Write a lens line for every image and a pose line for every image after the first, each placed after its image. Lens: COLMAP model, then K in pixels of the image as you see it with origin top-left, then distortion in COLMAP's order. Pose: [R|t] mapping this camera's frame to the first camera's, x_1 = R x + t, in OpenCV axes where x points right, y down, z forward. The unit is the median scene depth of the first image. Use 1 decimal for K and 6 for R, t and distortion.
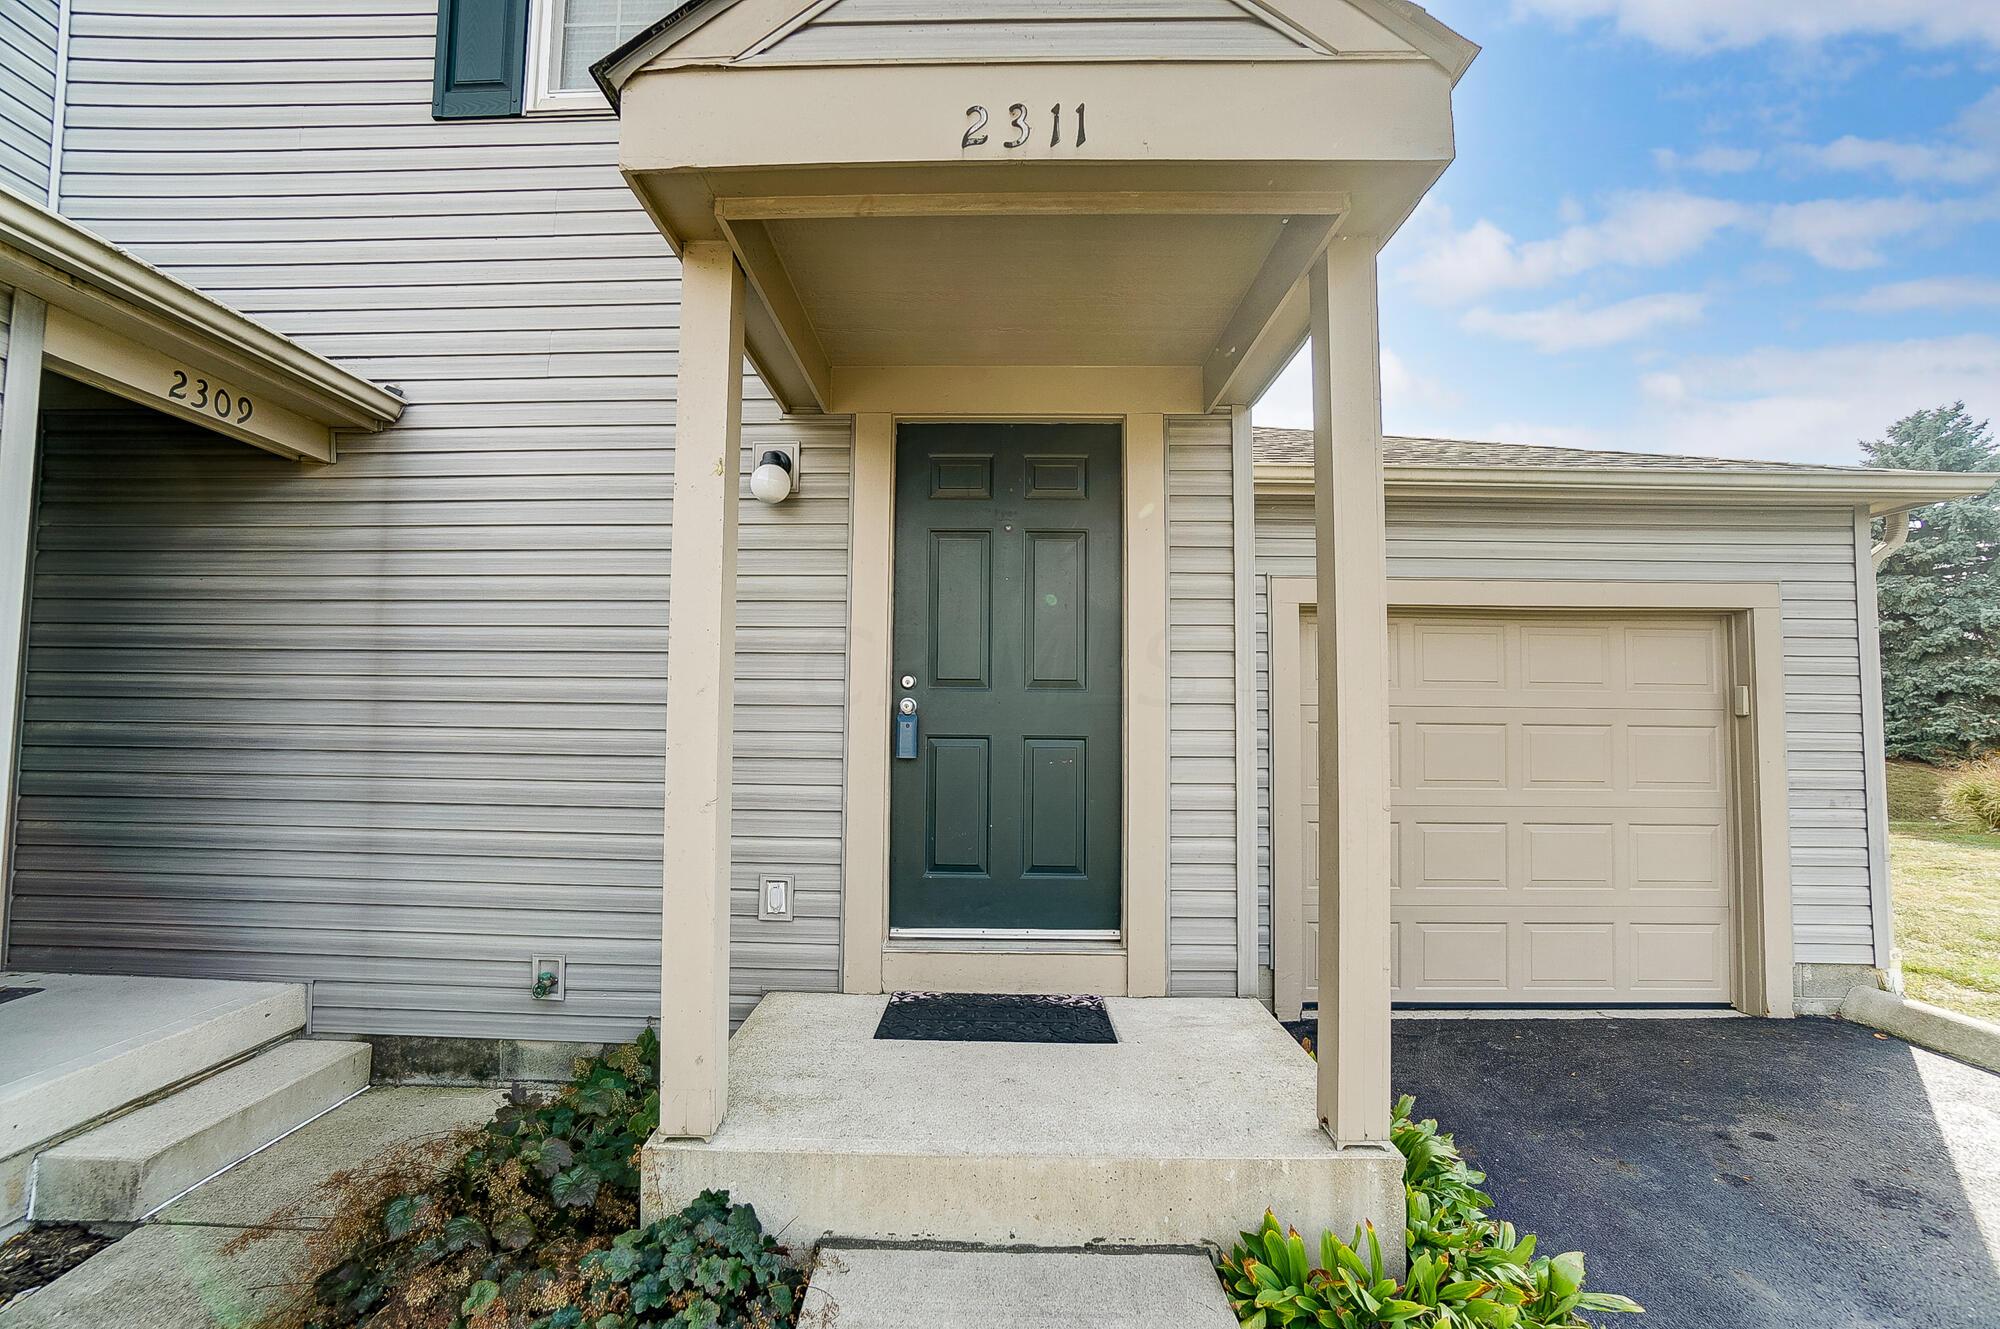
lens RADIAL K [[867.7, 0, 1000.0], [0, 867.7, 664.5], [0, 0, 1]] dist [-0.050717, 0.000116]
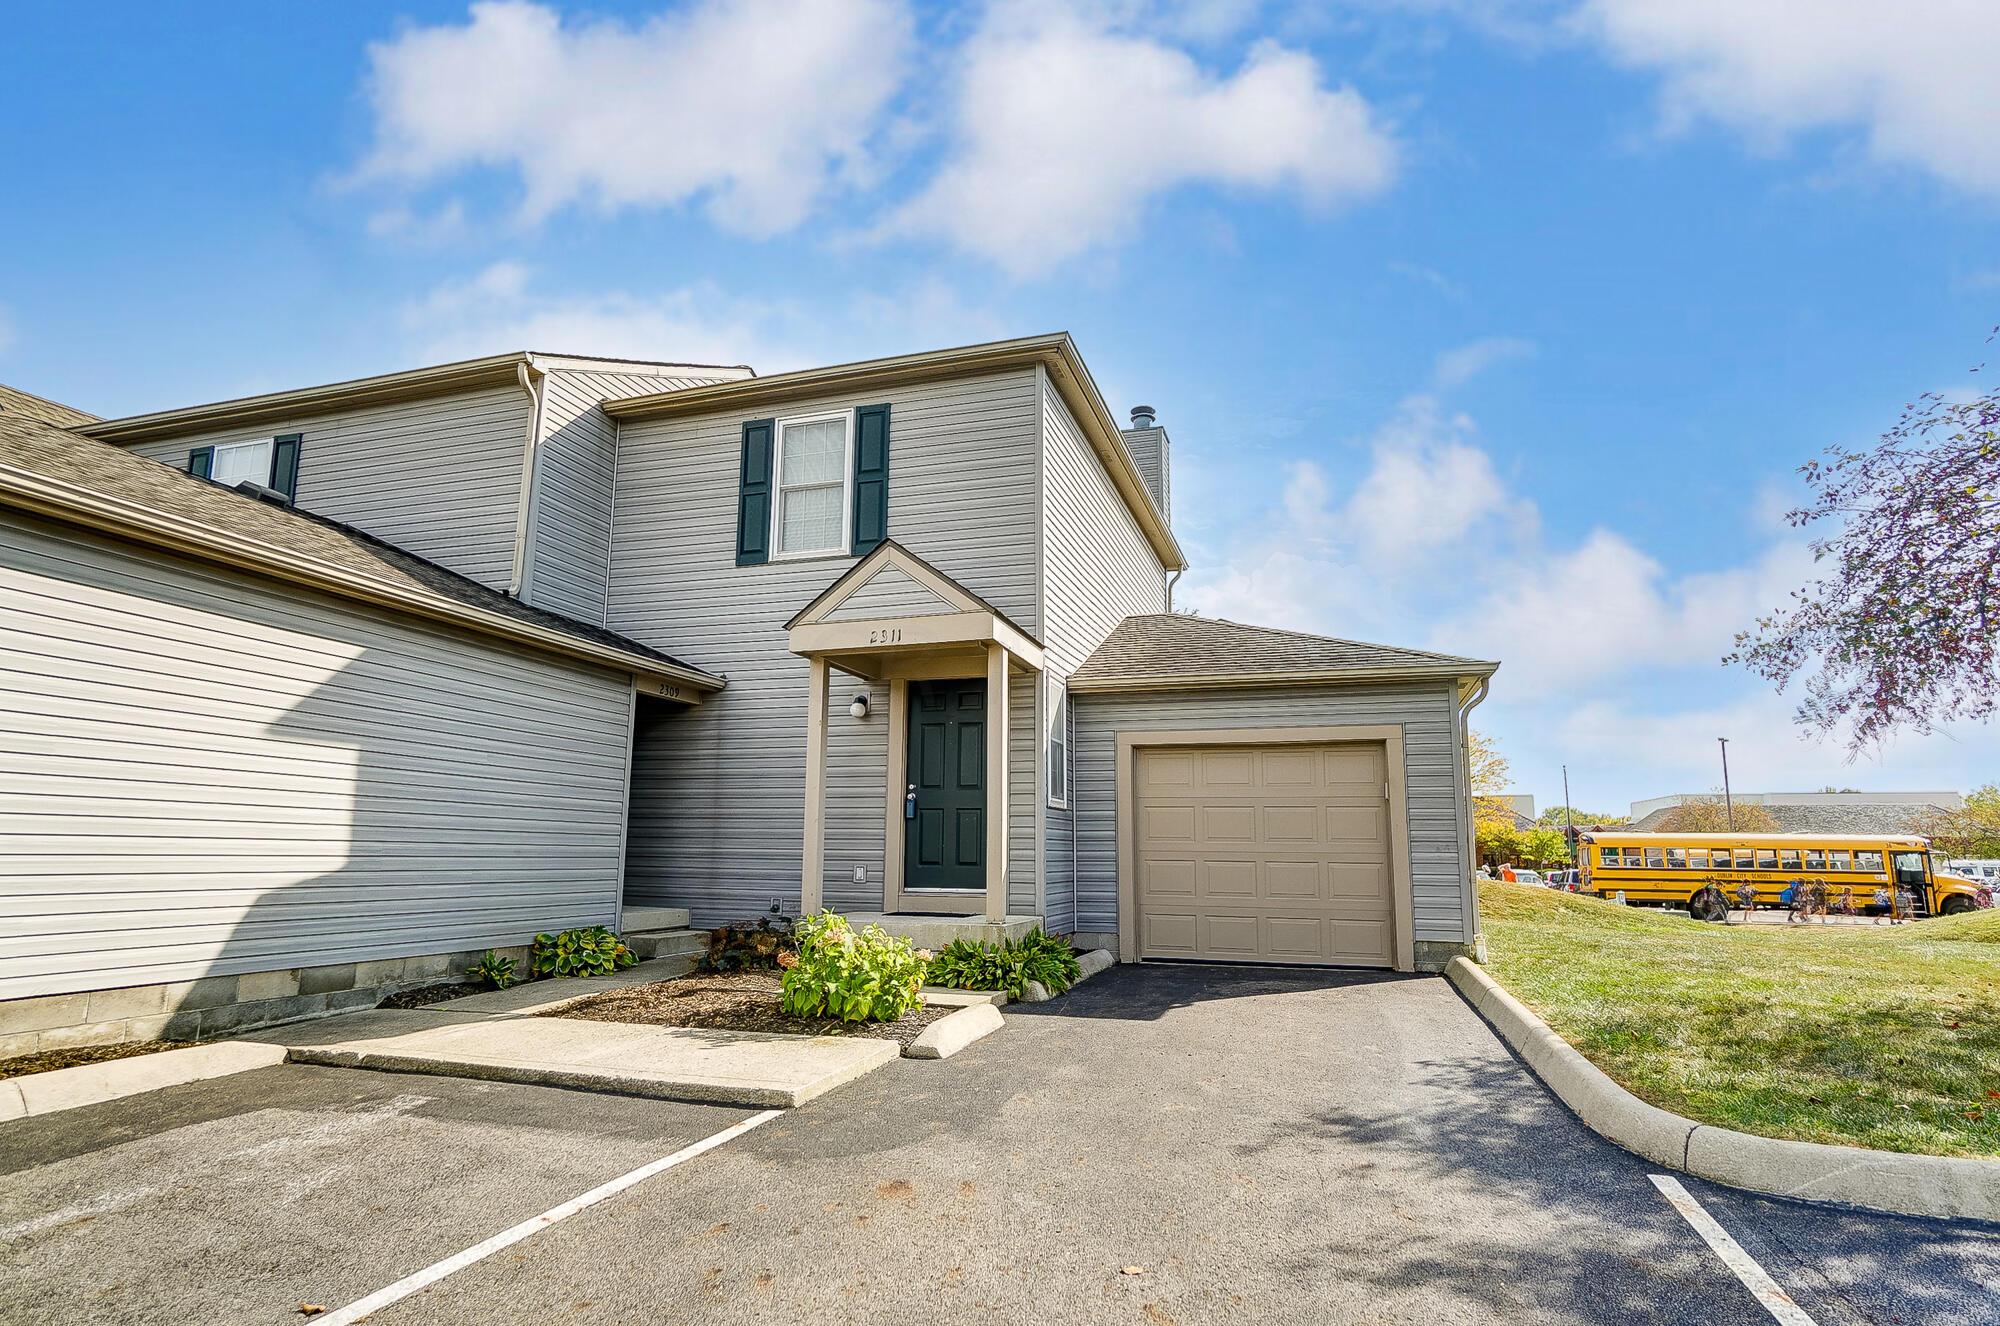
lens RADIAL K [[1038.0, 0, 1000.0], [0, 1038.0, 663.0], [0, 0, 1]] dist [-0.000209, -0.000010]
pose [[0.953436, -0.050907, -0.297269, 1.037897], [0.016497, 0.992979, -0.117136, 0.020135], [0.301145, 0.106777, 0.947581, -1.774231]]
